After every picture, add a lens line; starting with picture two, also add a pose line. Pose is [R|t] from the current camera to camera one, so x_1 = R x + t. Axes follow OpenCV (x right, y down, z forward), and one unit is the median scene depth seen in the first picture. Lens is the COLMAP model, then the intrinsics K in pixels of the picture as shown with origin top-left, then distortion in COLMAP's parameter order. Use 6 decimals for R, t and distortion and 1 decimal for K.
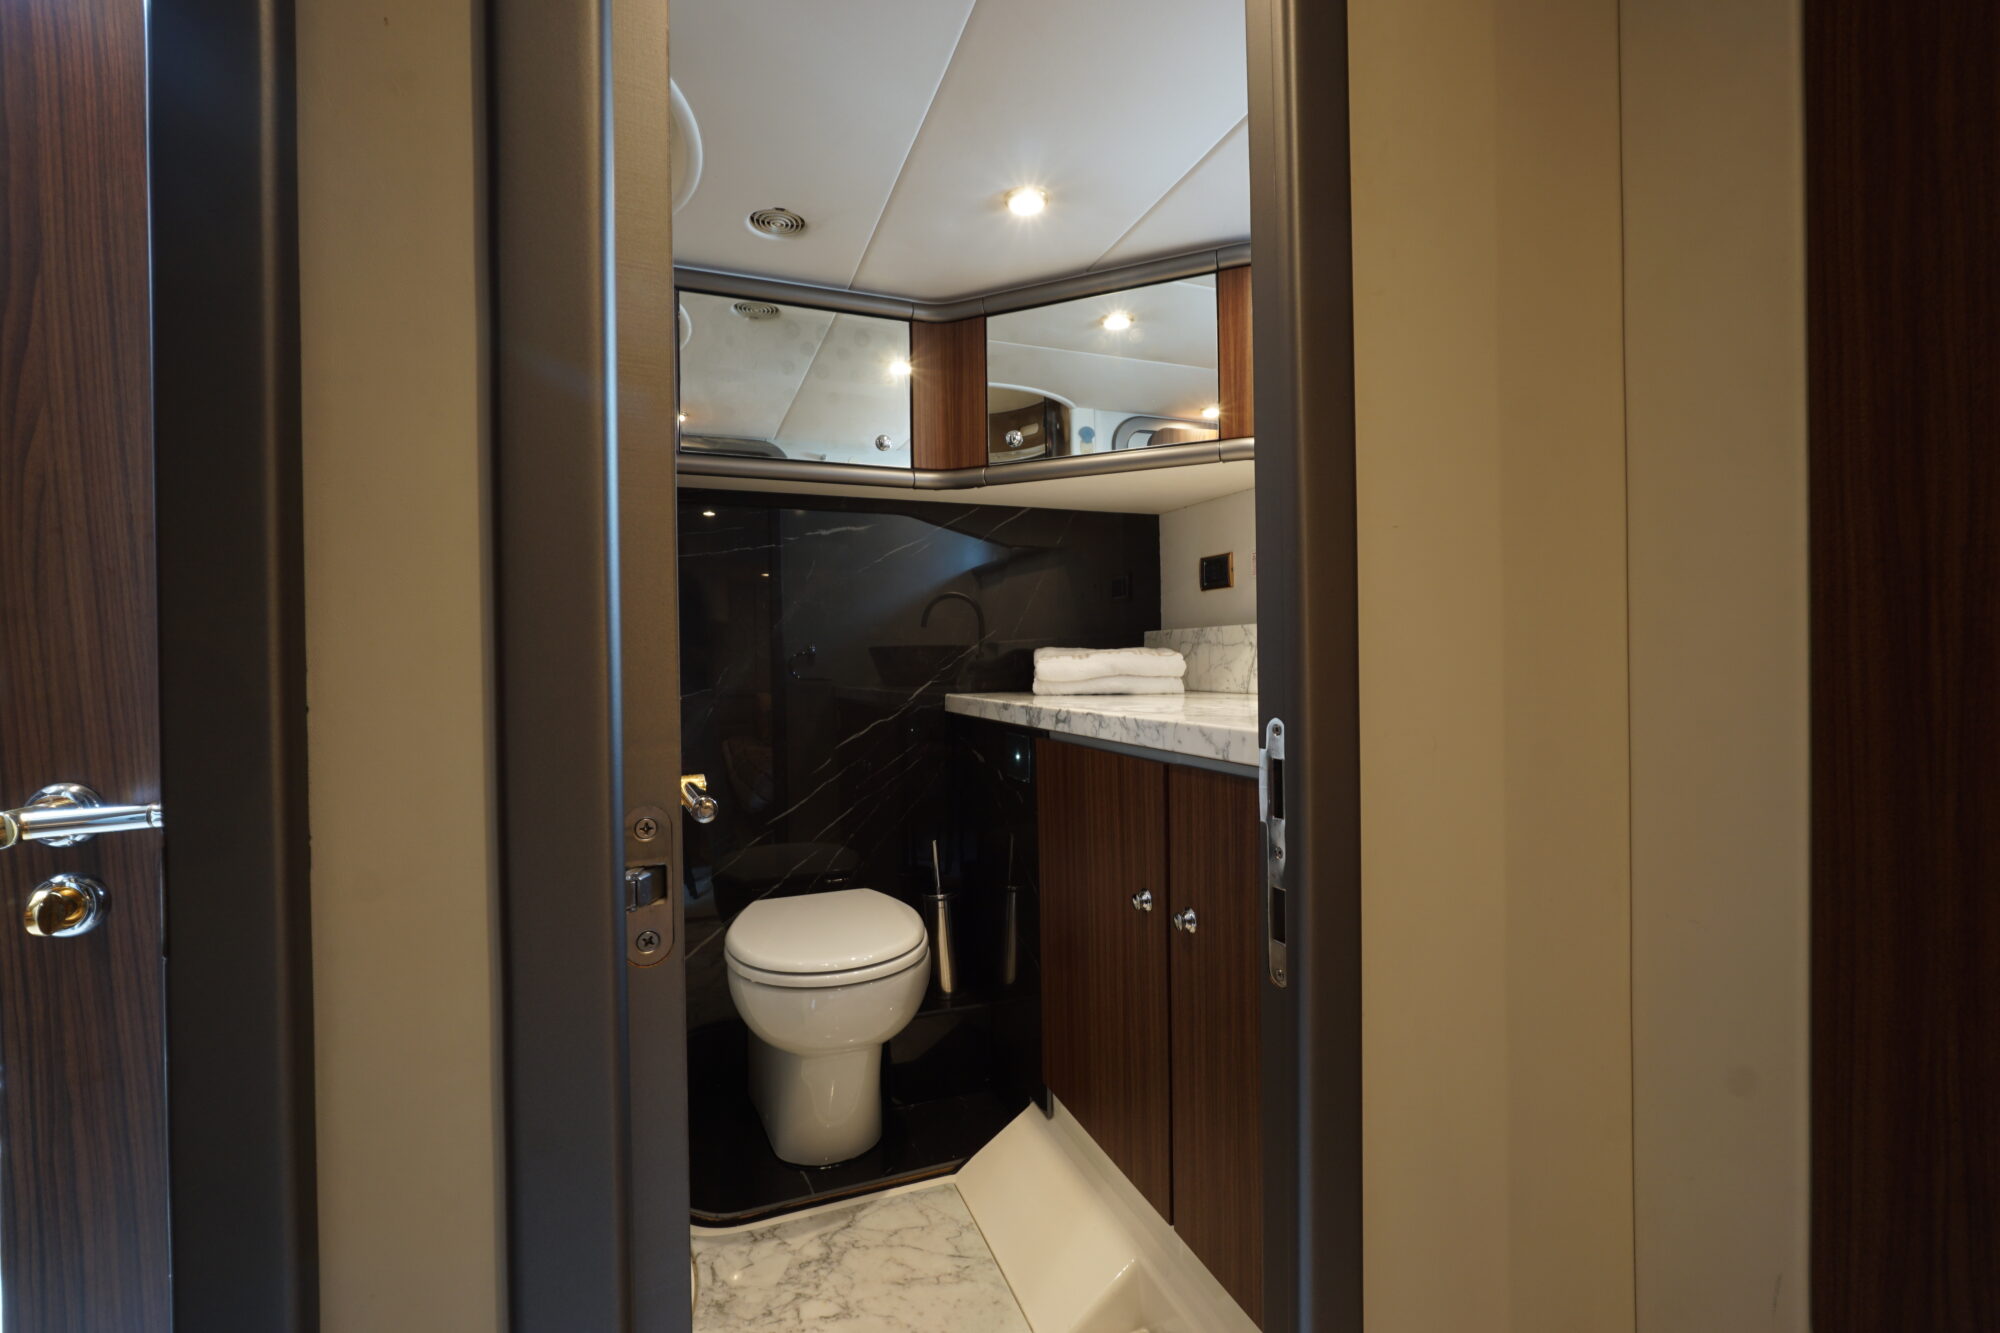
lens RADIAL K [[840.9, 0, 997.0], [0, 840.9, 666.7], [0, 0, 1]] dist [-0.019774, 0.007994]
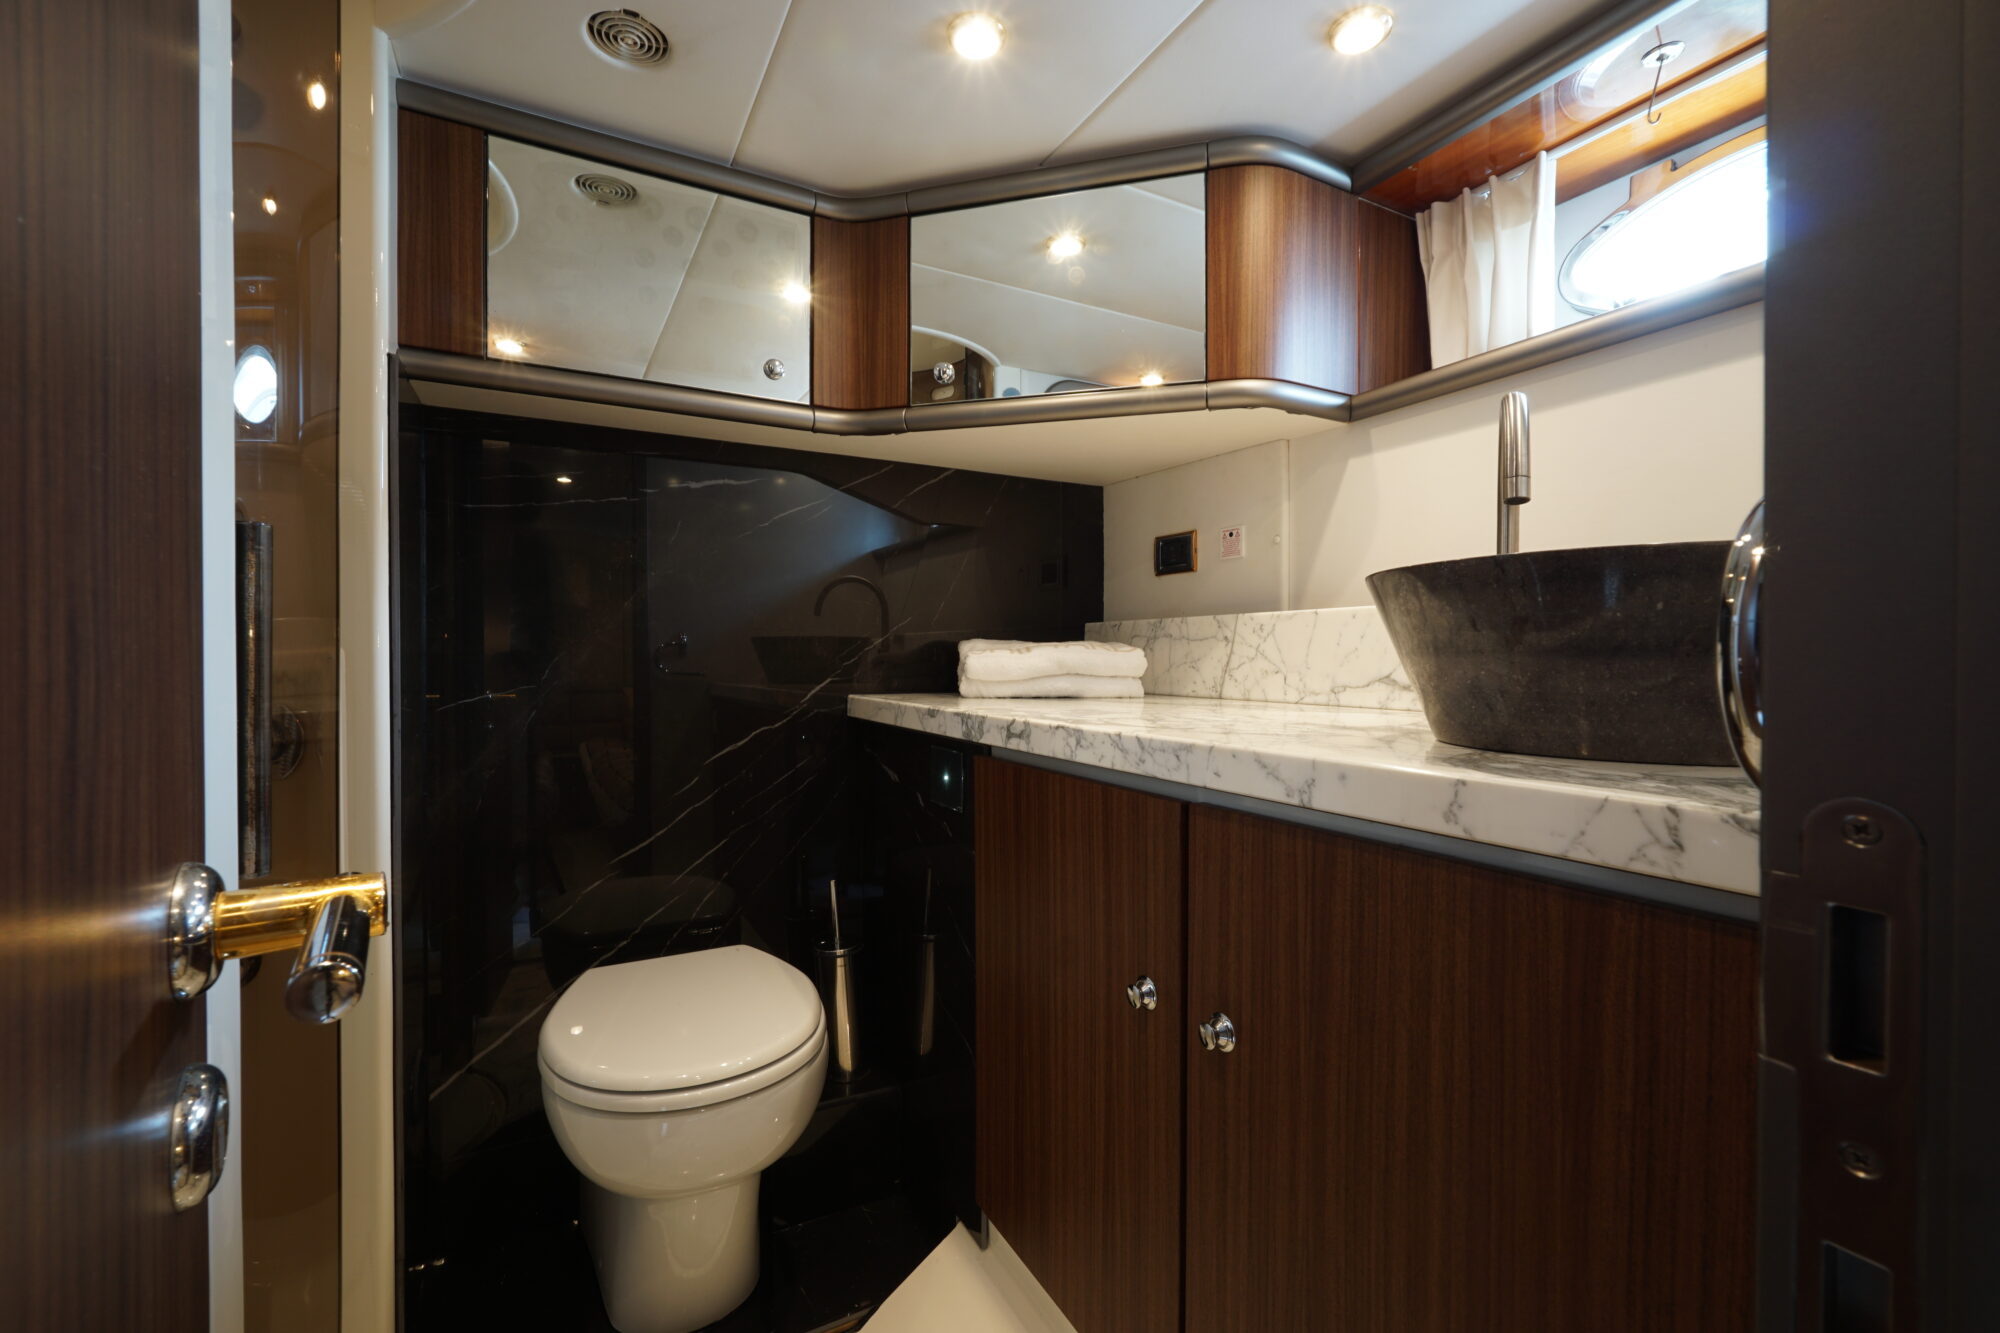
lens RADIAL K [[840.9, 0, 997.0], [0, 840.9, 666.7], [0, 0, 1]] dist [-0.019774, 0.007994]
pose [[0.991150, 0.014097, 0.131994, -0.029741], [-0.014503, 0.999893, 0.002120, 0.002144], [-0.131950, -0.004016, 0.991248, 0.206317]]
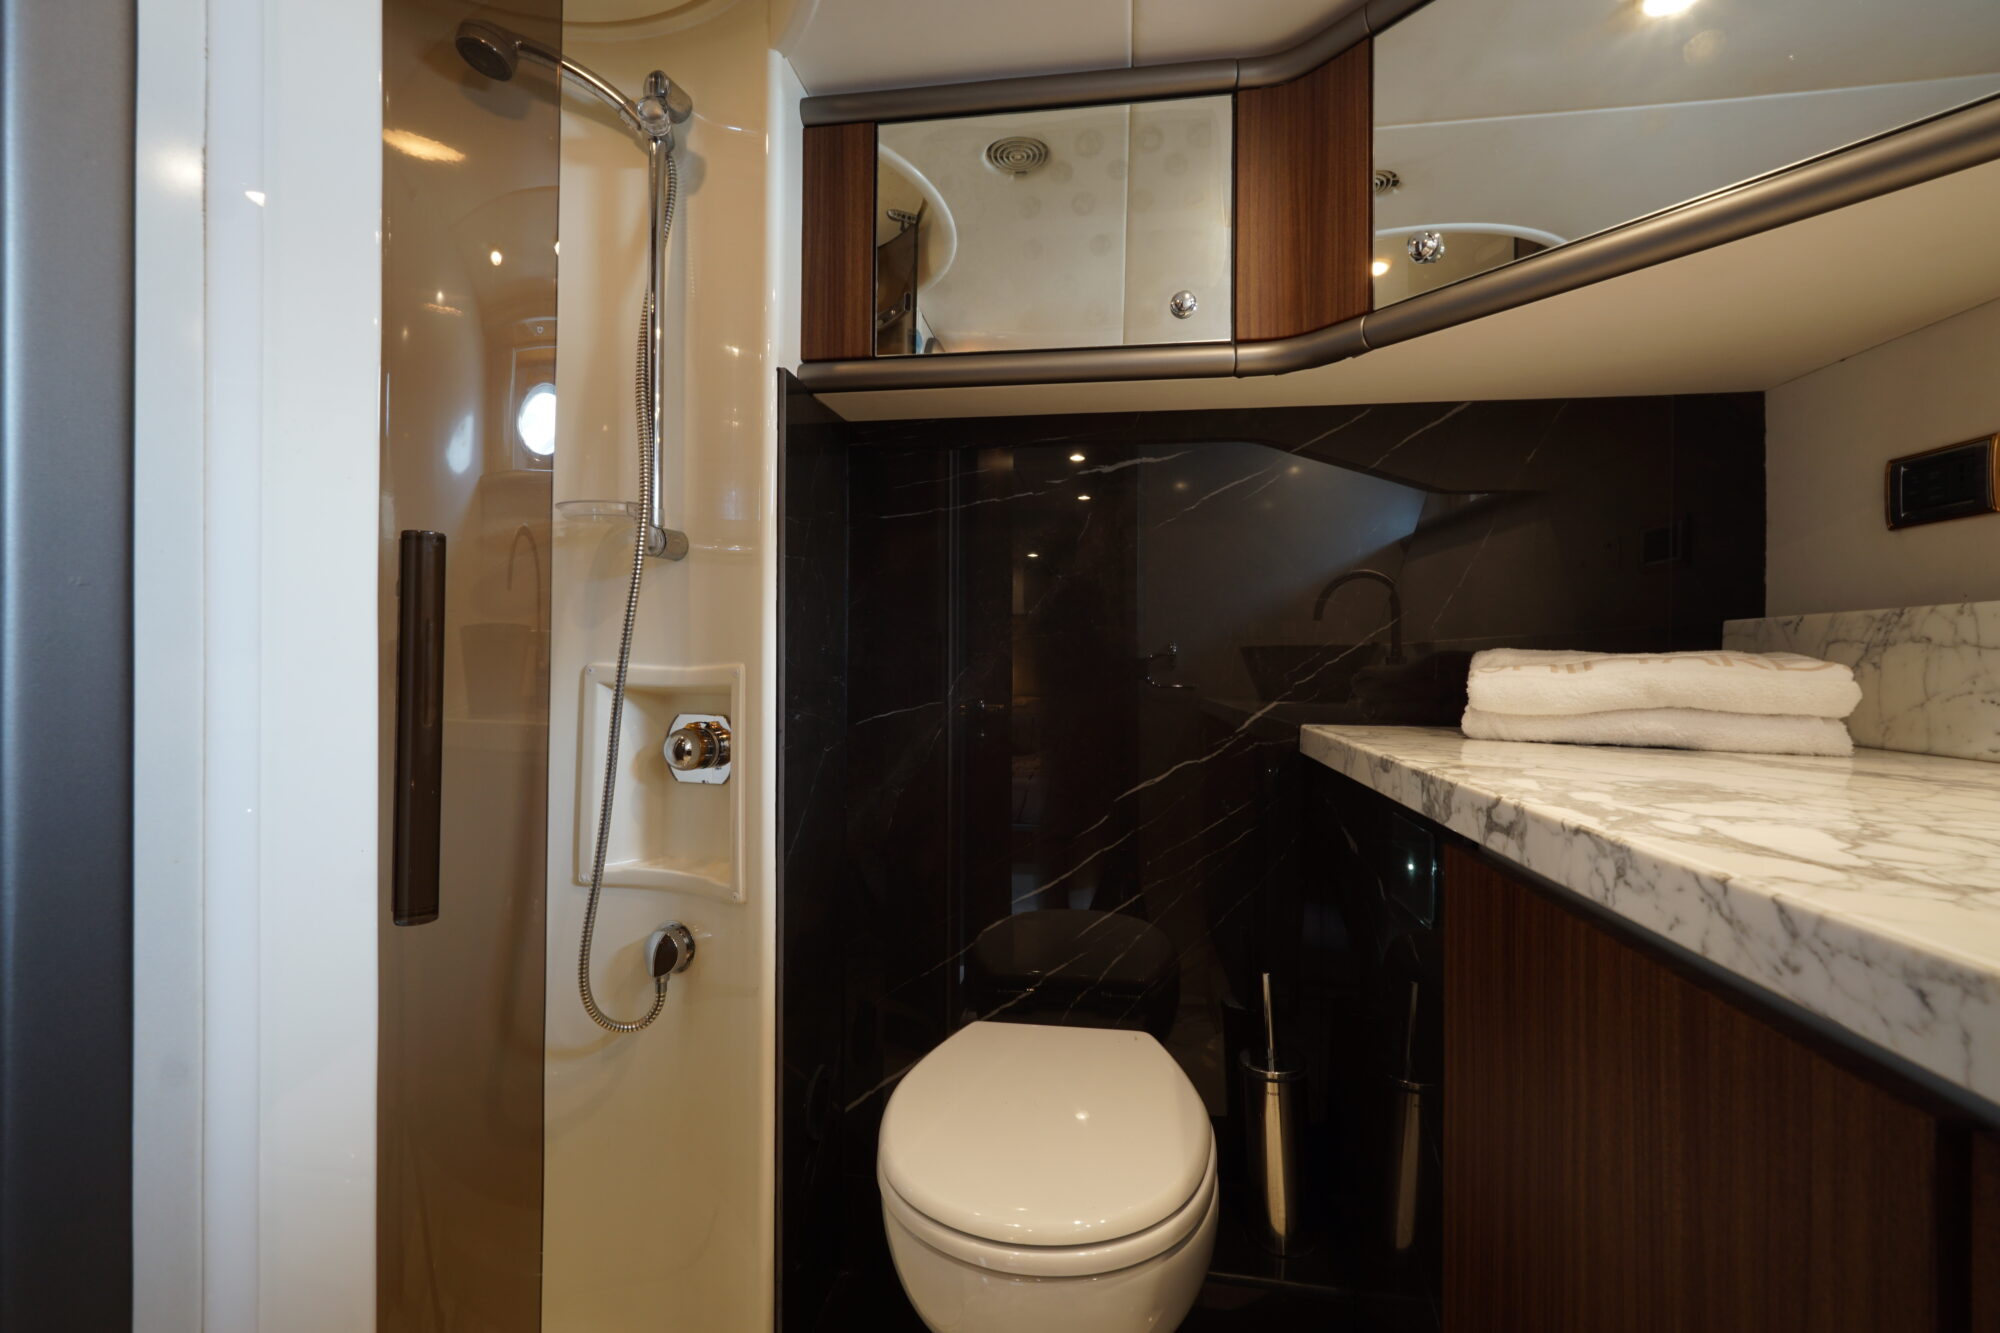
lens RADIAL K [[843.2, 0, 997.0], [0, 843.2, 663.2], [0, 0, 1]] dist [-0.016200, 0.007734]
pose [[0.871784, 0.019430, -0.489505, 0.047283], [-0.021995, 0.999758, 0.000513, -0.007328], [0.489396, 0.010320, 0.872000, 0.408743]]
